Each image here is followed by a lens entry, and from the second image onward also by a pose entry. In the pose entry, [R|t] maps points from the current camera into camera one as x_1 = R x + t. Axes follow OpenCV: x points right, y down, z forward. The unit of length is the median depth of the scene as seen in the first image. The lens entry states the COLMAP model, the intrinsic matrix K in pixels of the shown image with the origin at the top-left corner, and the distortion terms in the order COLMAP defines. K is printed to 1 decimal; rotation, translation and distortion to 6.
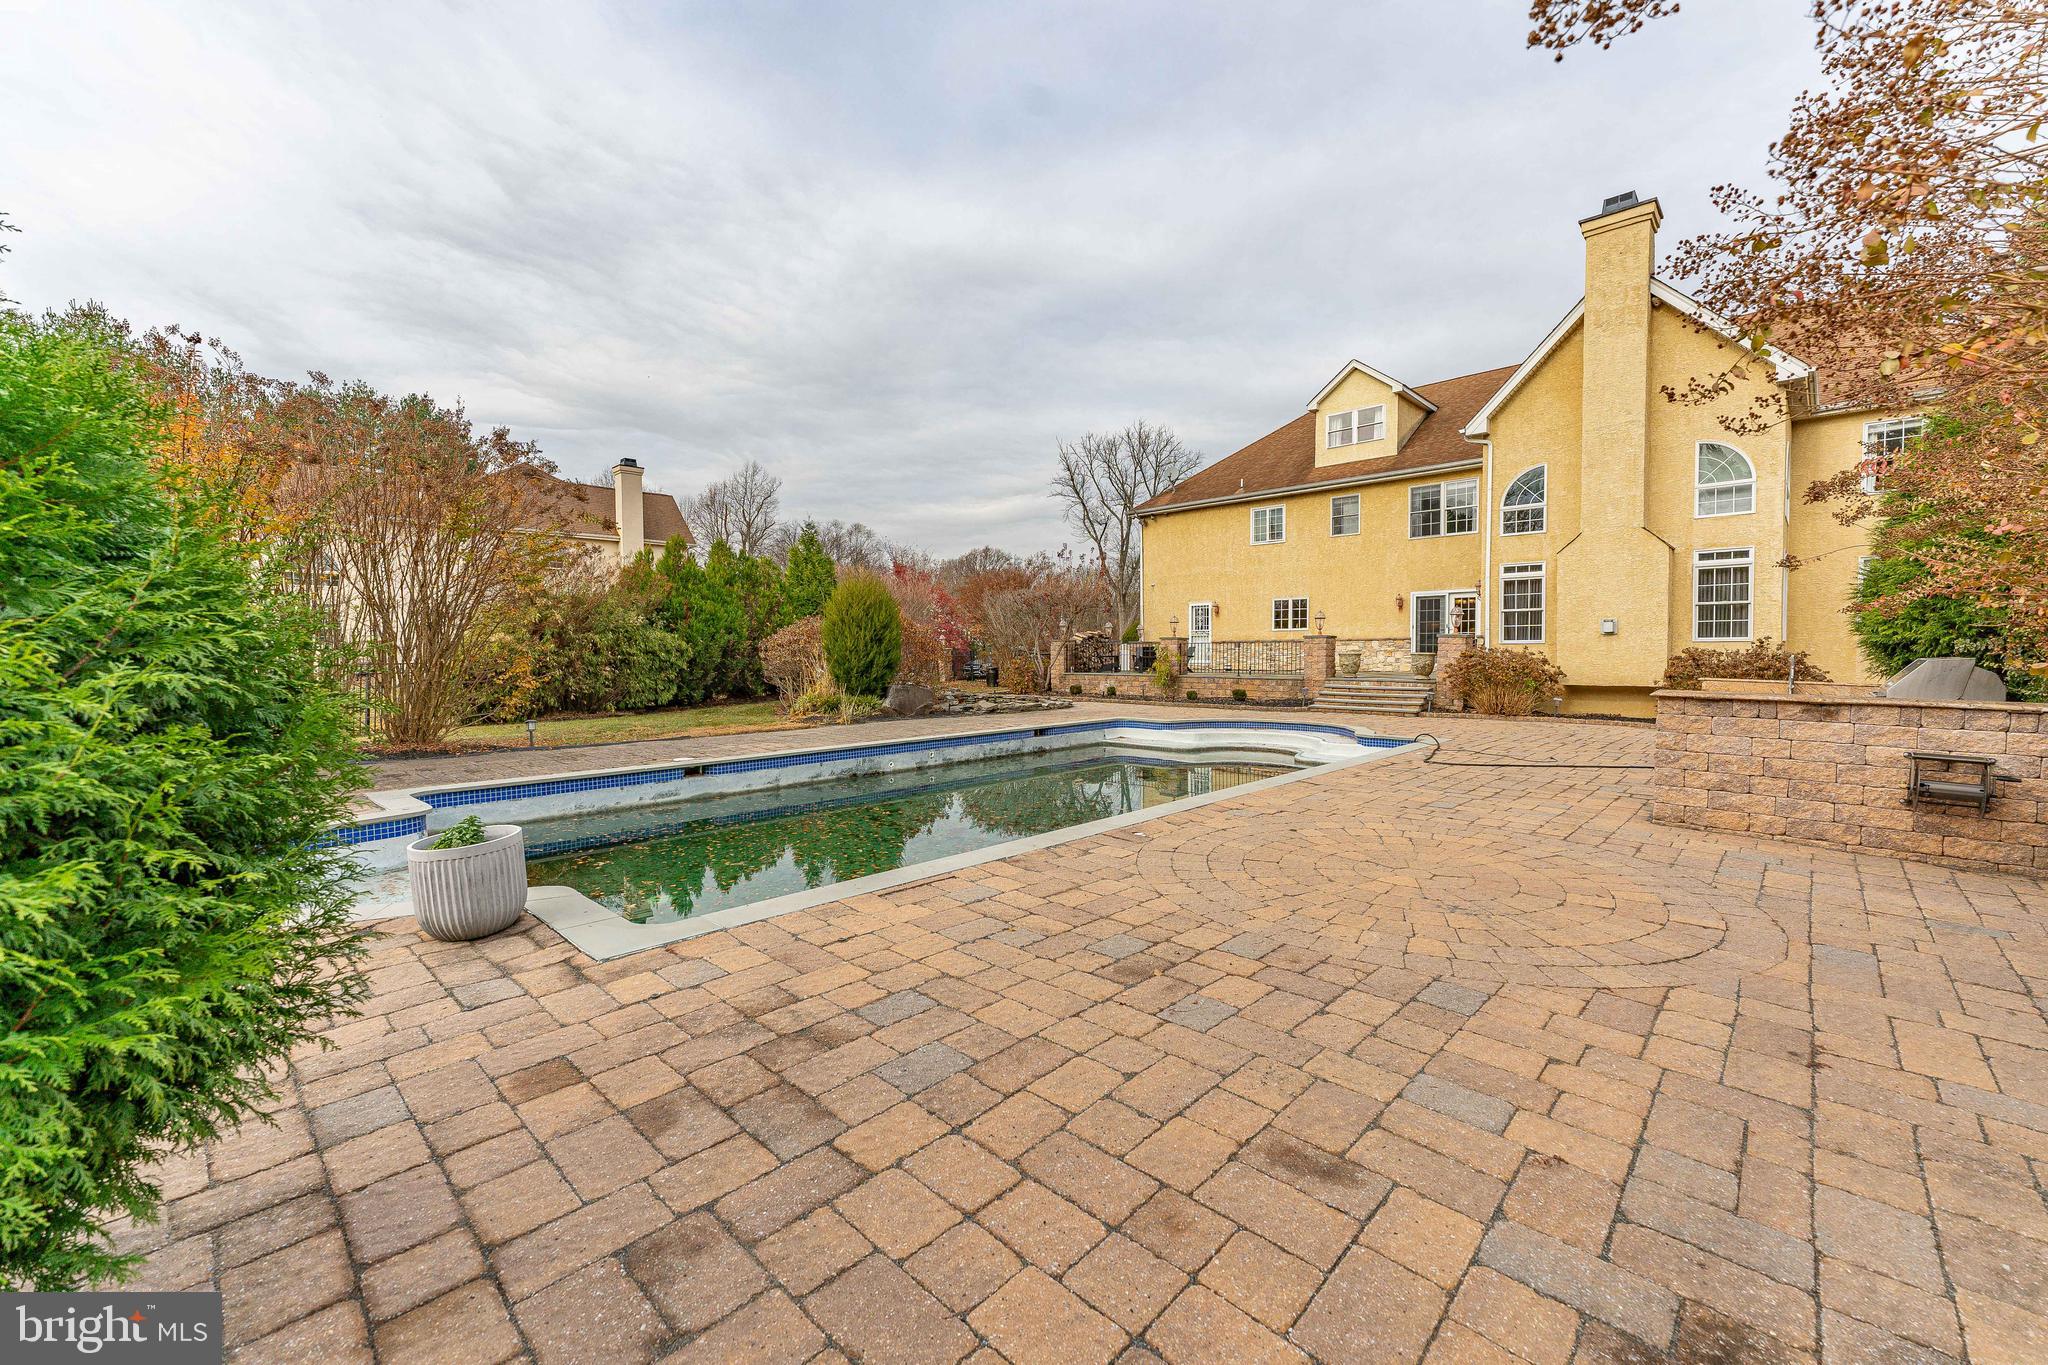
lens RADIAL K [[824.0, 0, 1018.3], [0, 824.0, 677.8], [0, 0, 1]] dist [-0.000568, 0.000770]
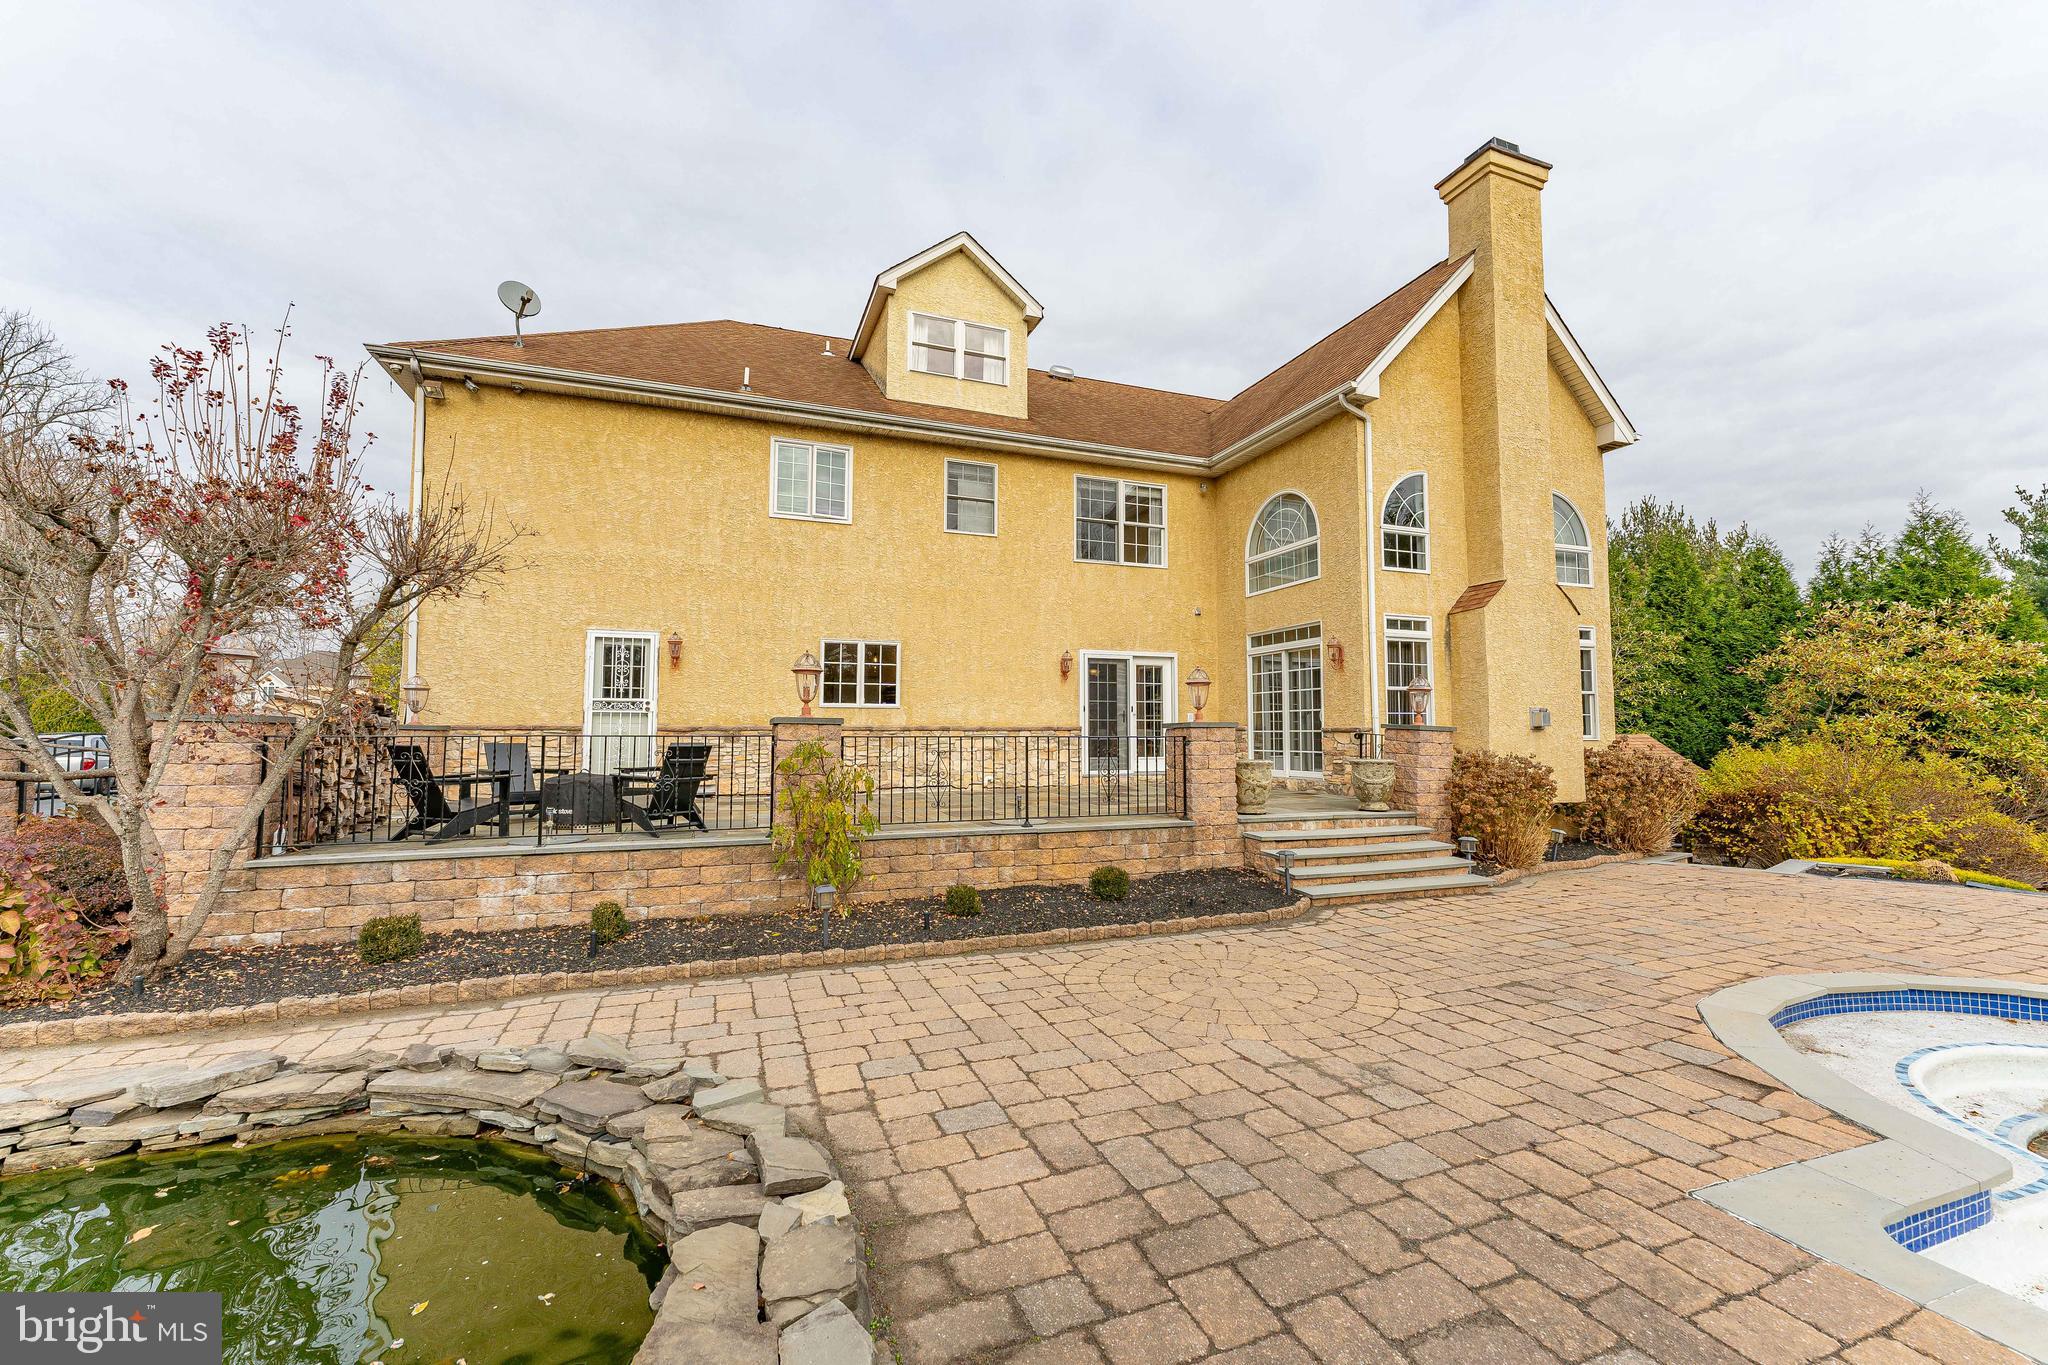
lens RADIAL K [[824.0, 0, 1025.6], [0, 824.0, 683.2], [0, 0, 1]] dist [-0.000568, 0.000770]
pose [[0.425163, 0.060814, 0.903072, -0.070726], [0.025253, 0.996555, -0.078999, -0.035053], [-0.904765, 0.056393, 0.422162, 0.797507]]
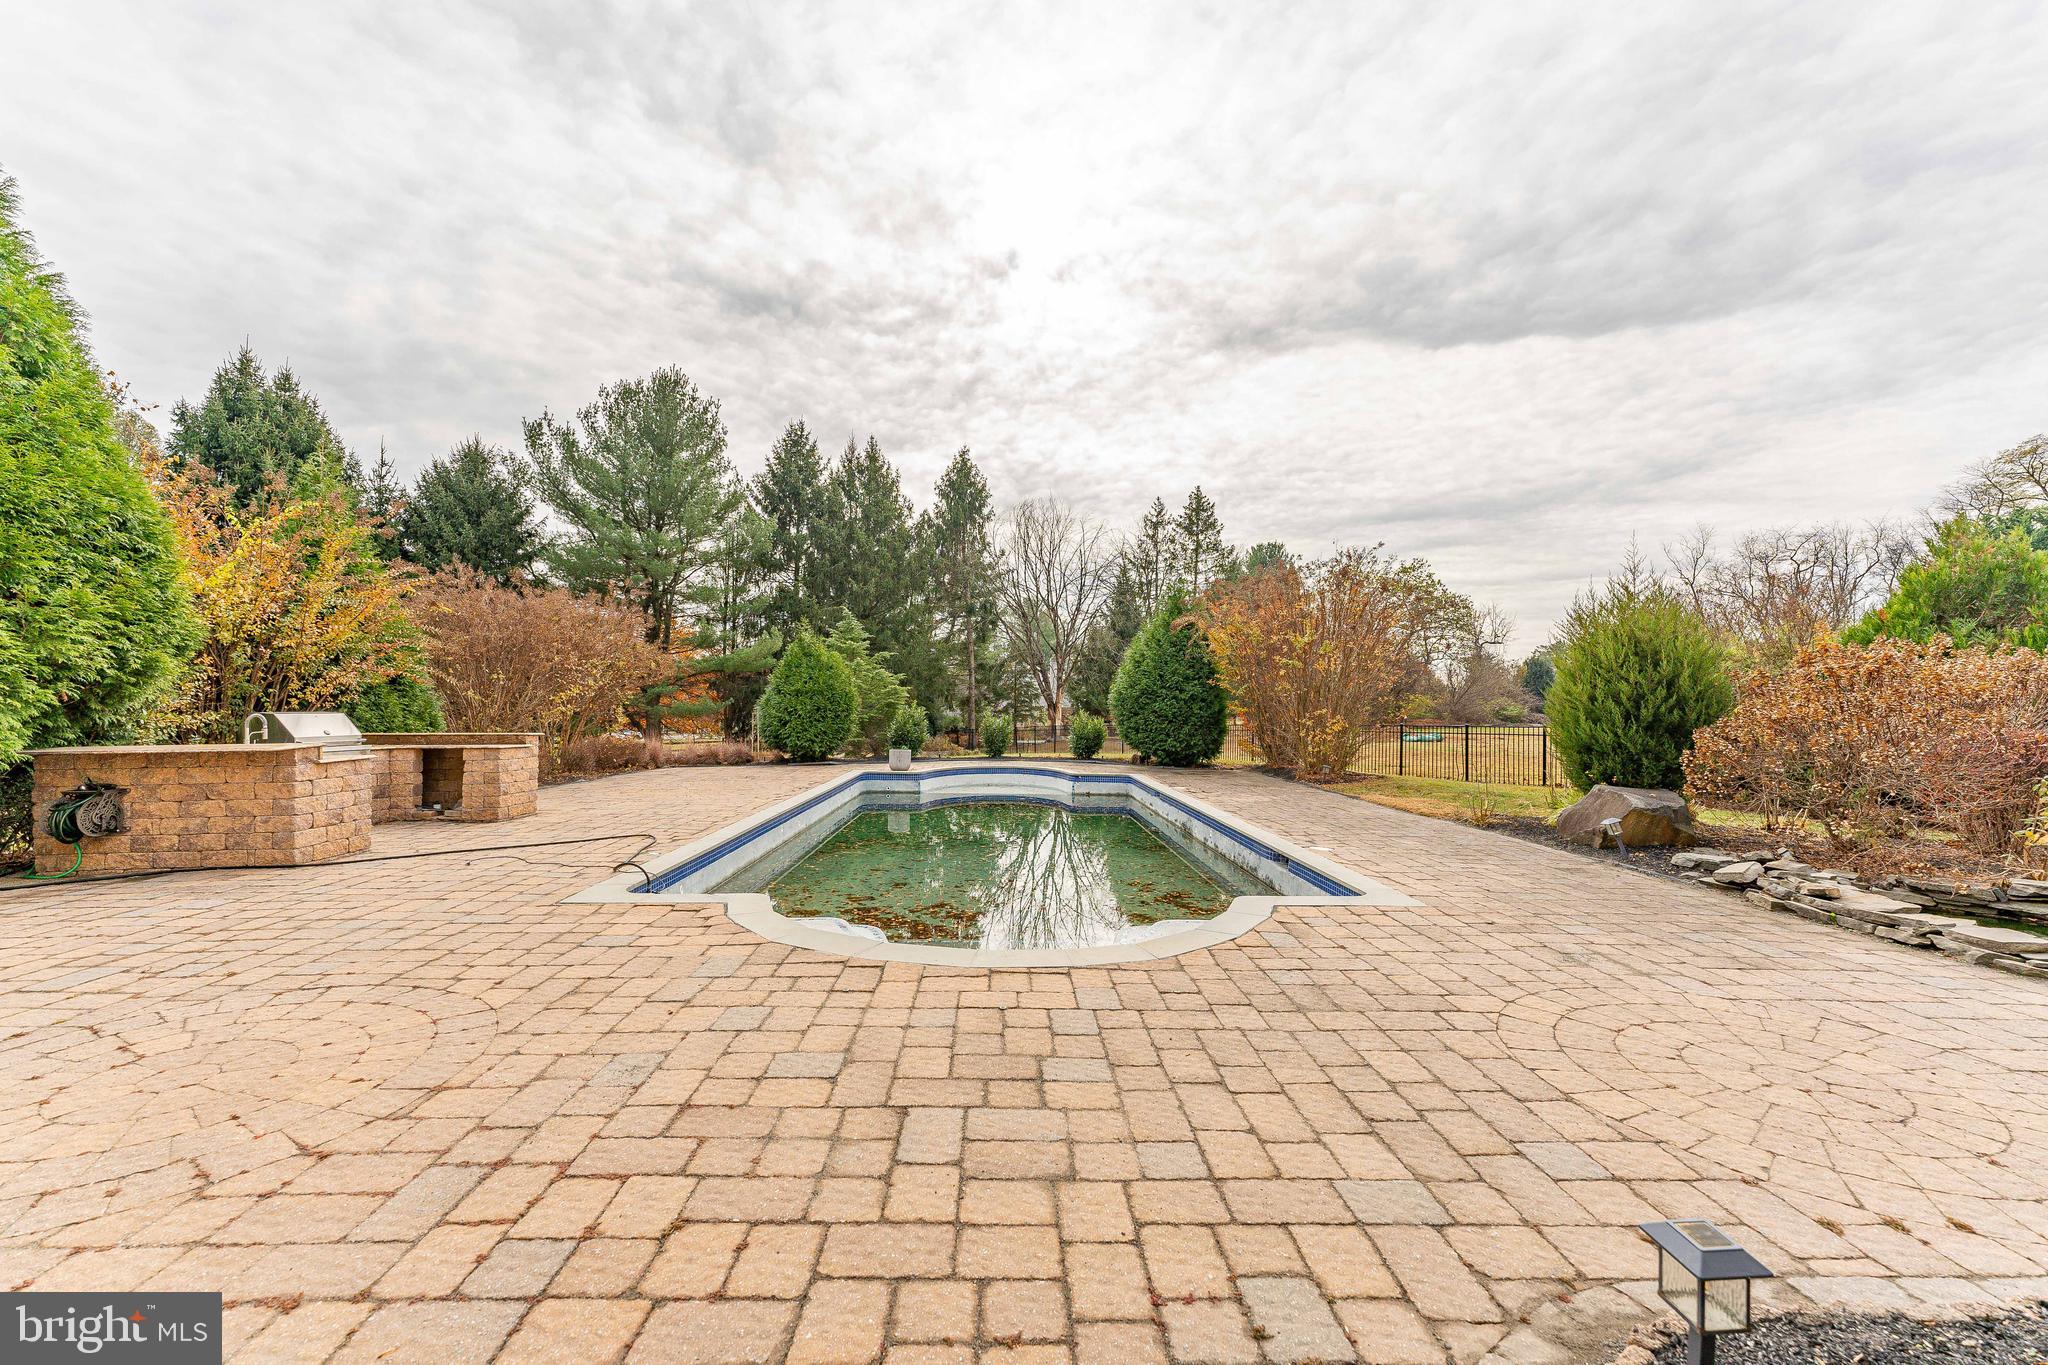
lens RADIAL K [[824.0, 0, 1023.8], [0, 824.0, 688.6], [0, 0, 1]] dist [-0.000568, 0.000770]
pose [[-0.698810, -0.021830, -0.714974, 0.384950], [-0.034369, 0.999404, 0.003078, -0.032926], [0.714481, 0.026724, -0.699144, 0.855227]]
